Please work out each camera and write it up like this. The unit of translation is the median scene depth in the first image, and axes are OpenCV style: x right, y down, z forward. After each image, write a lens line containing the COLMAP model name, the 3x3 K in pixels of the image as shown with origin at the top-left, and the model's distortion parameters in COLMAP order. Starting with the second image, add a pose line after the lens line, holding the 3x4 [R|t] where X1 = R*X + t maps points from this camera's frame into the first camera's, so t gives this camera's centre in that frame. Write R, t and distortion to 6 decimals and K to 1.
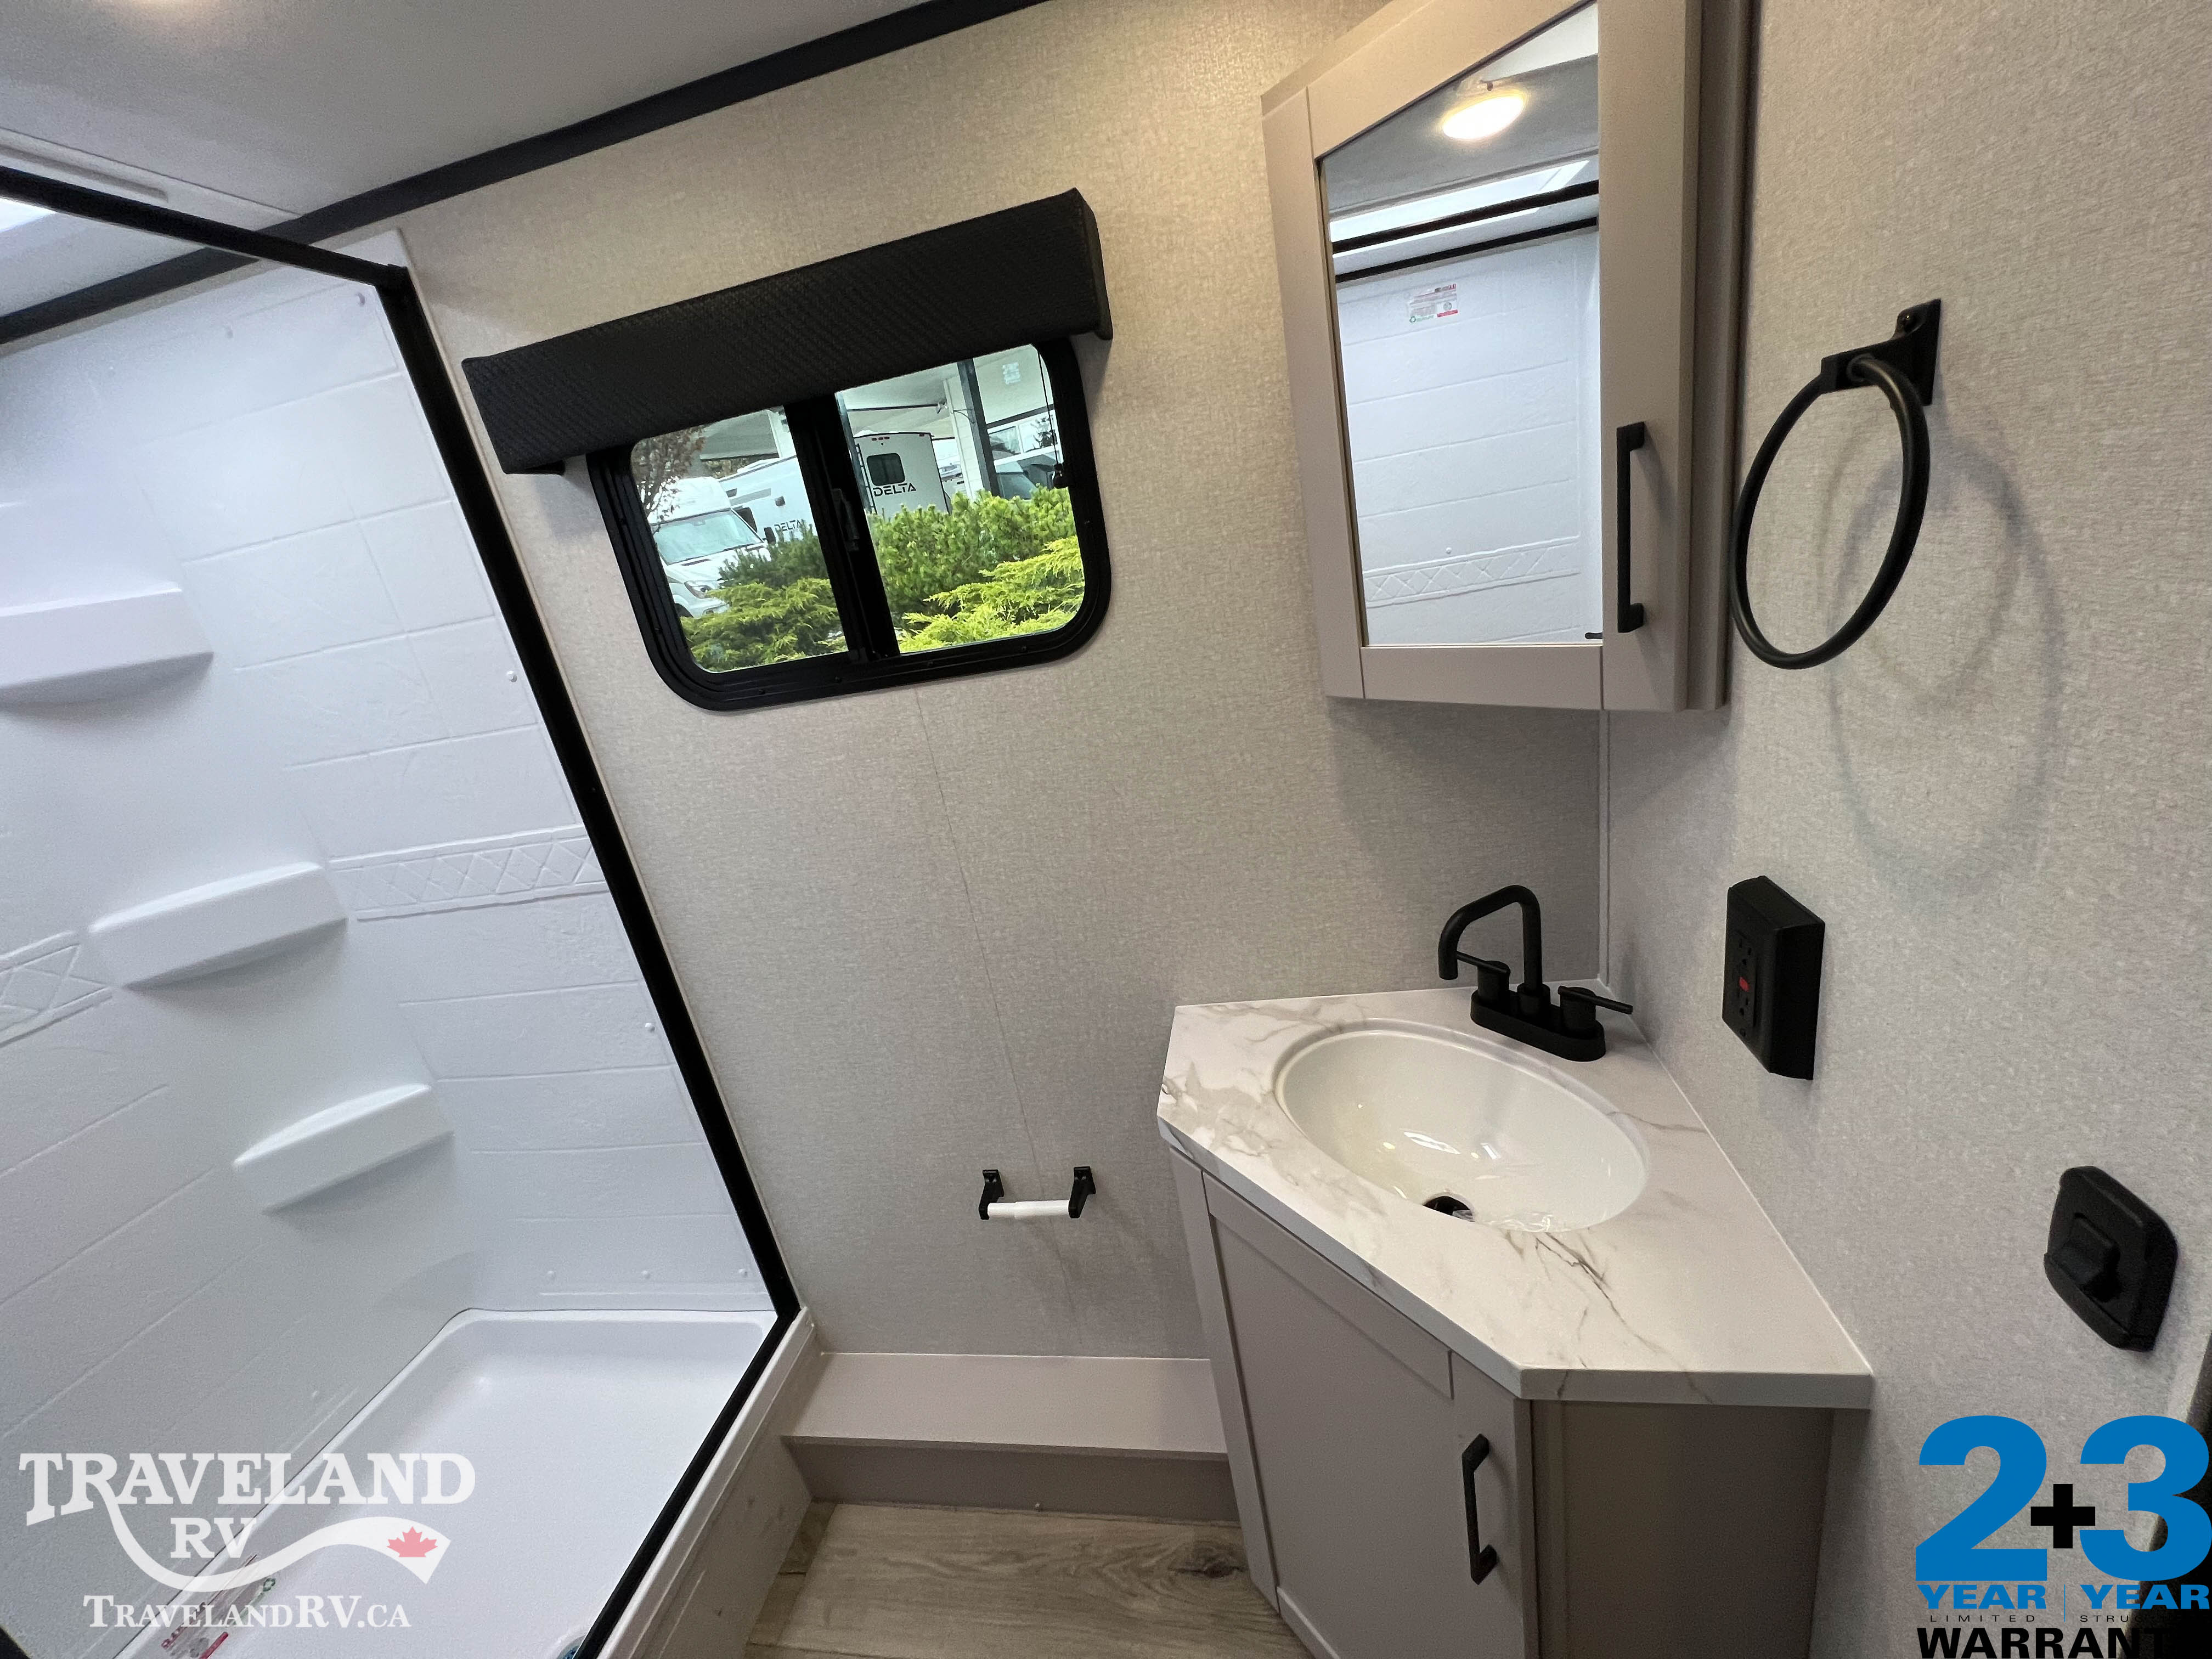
lens RADIAL K [[883.2, 0, 1107.5], [0, 883.2, 828.1], [0, 0, 1]] dist [-0.000284, -0.000236]
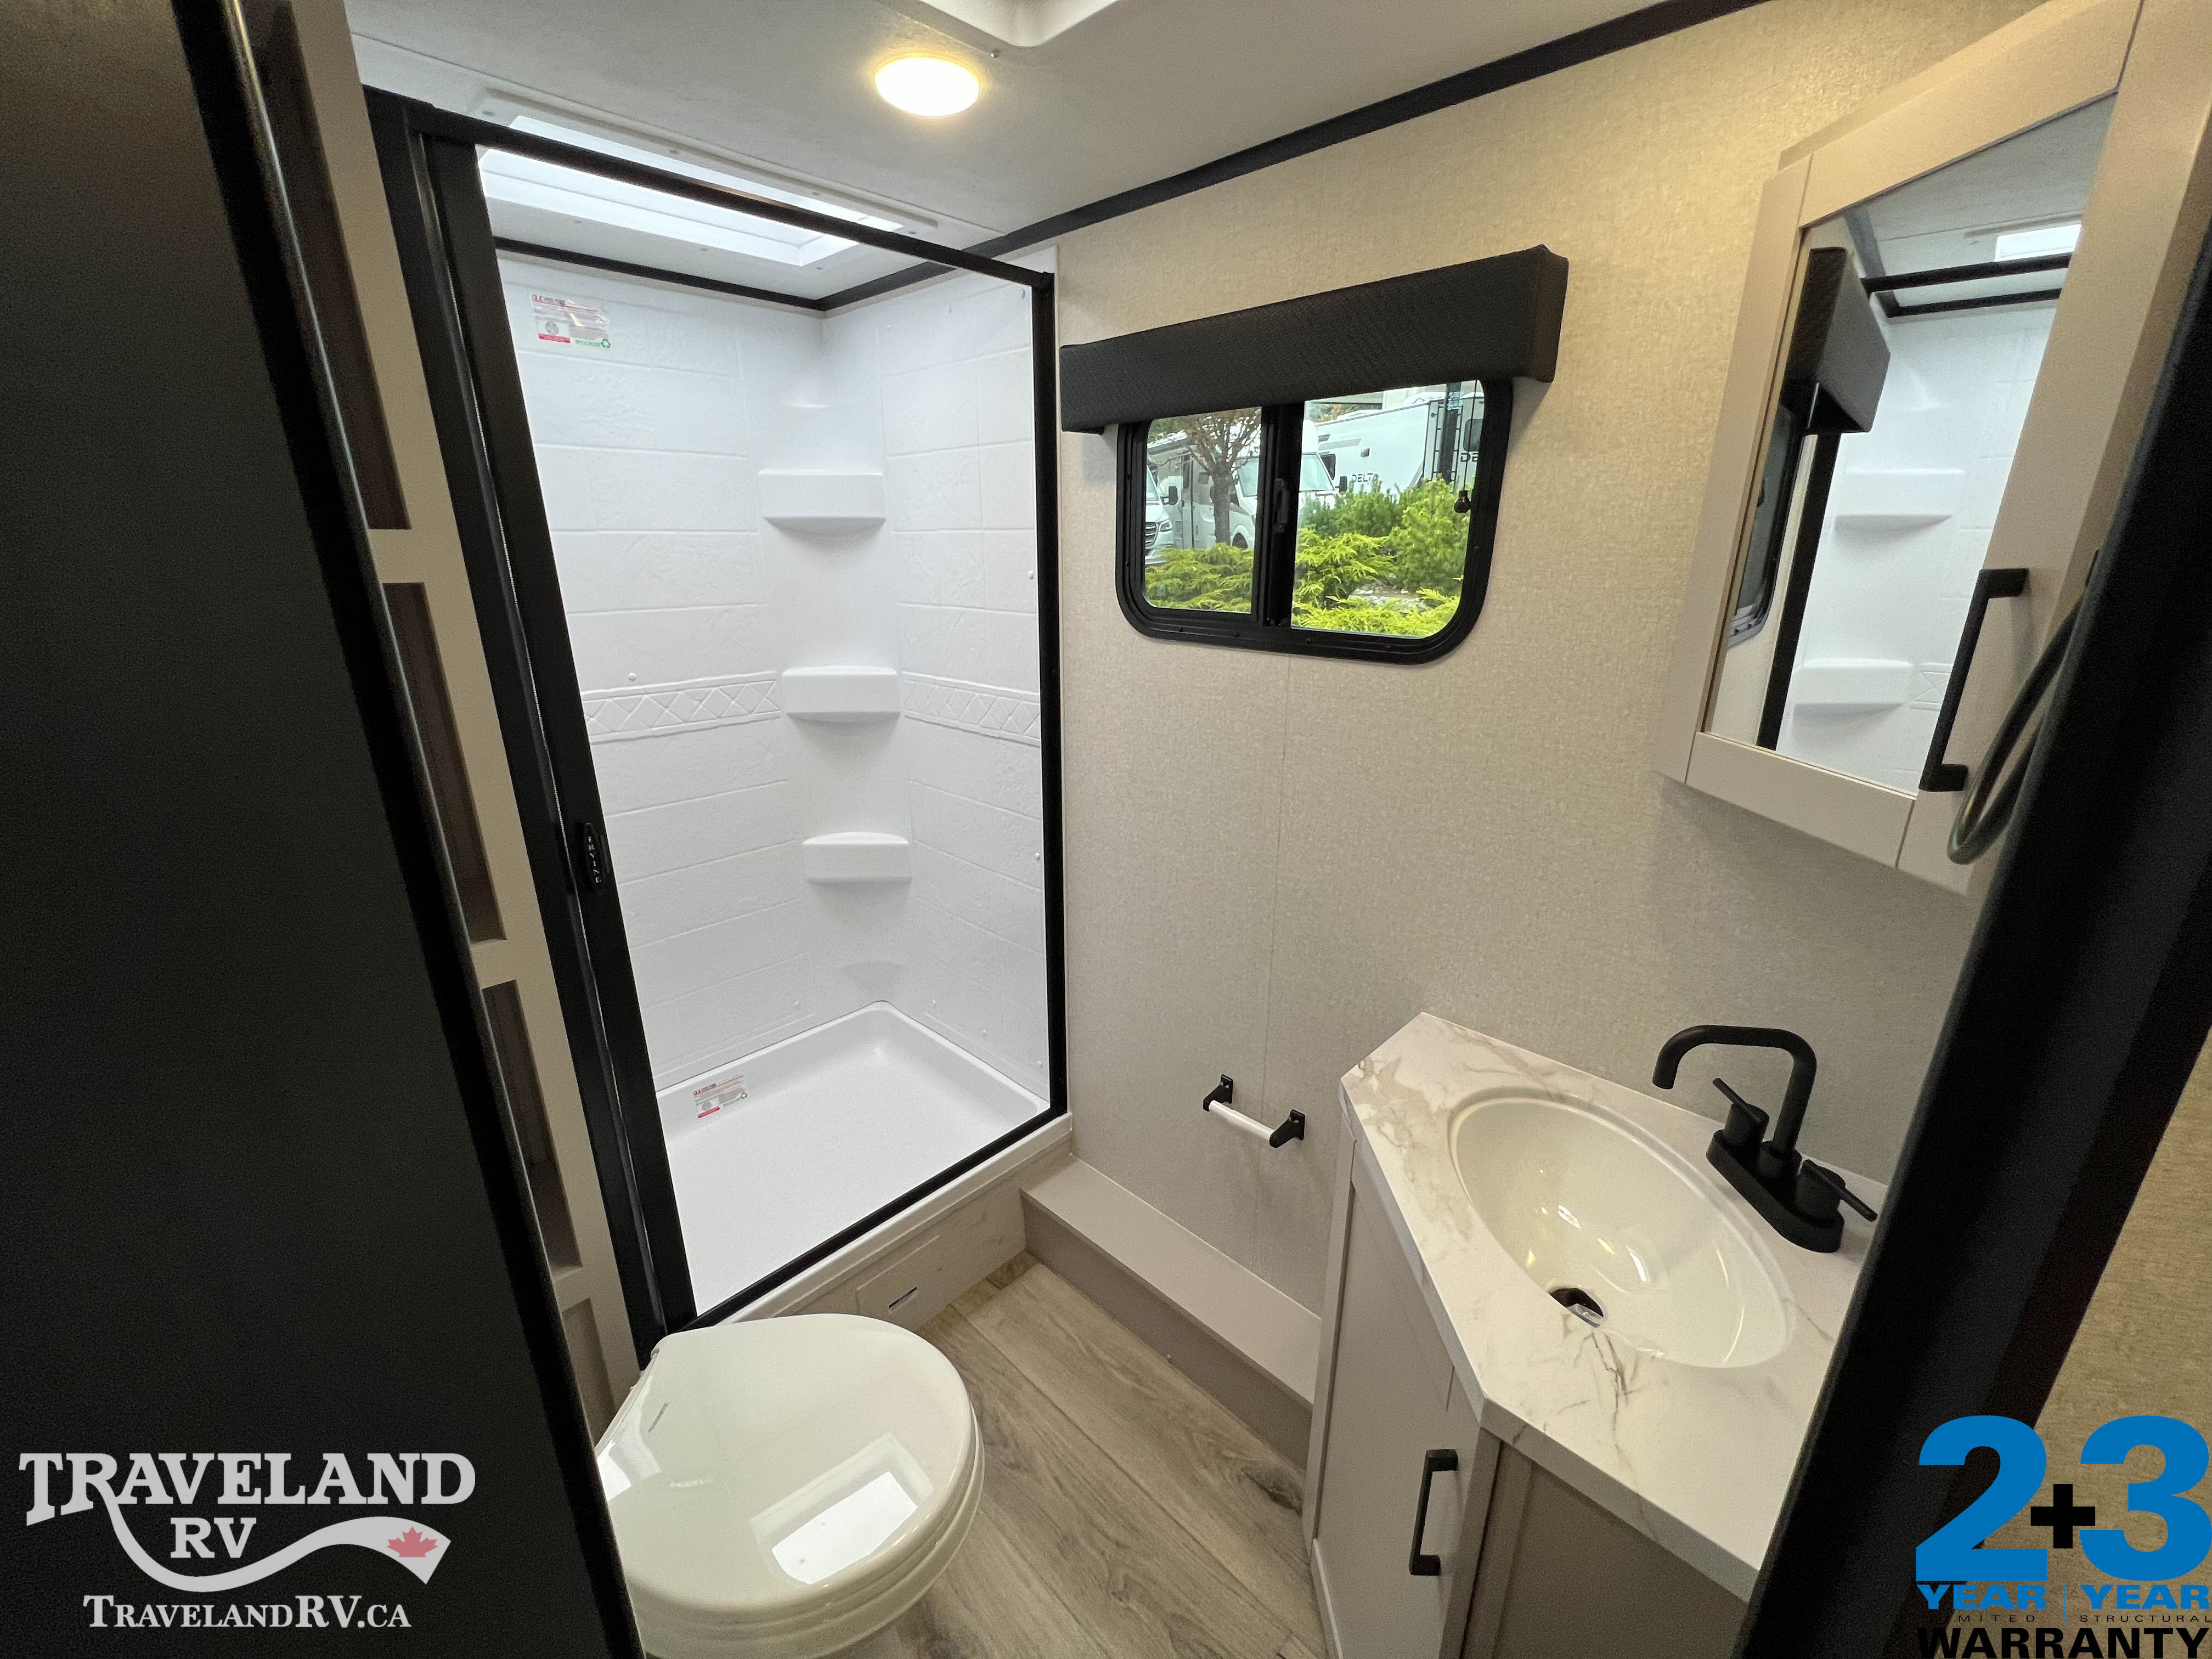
lens RADIAL K [[883.2, 0, 1107.5], [0, 883.2, 828.1], [0, 0, 1]] dist [-0.000284, -0.000236]
pose [[0.813066, 0.342210, -0.470973, 0.196827], [-0.320594, 0.938469, 0.128435, -0.018593], [0.485945, 0.046565, 0.872748, -0.112870]]
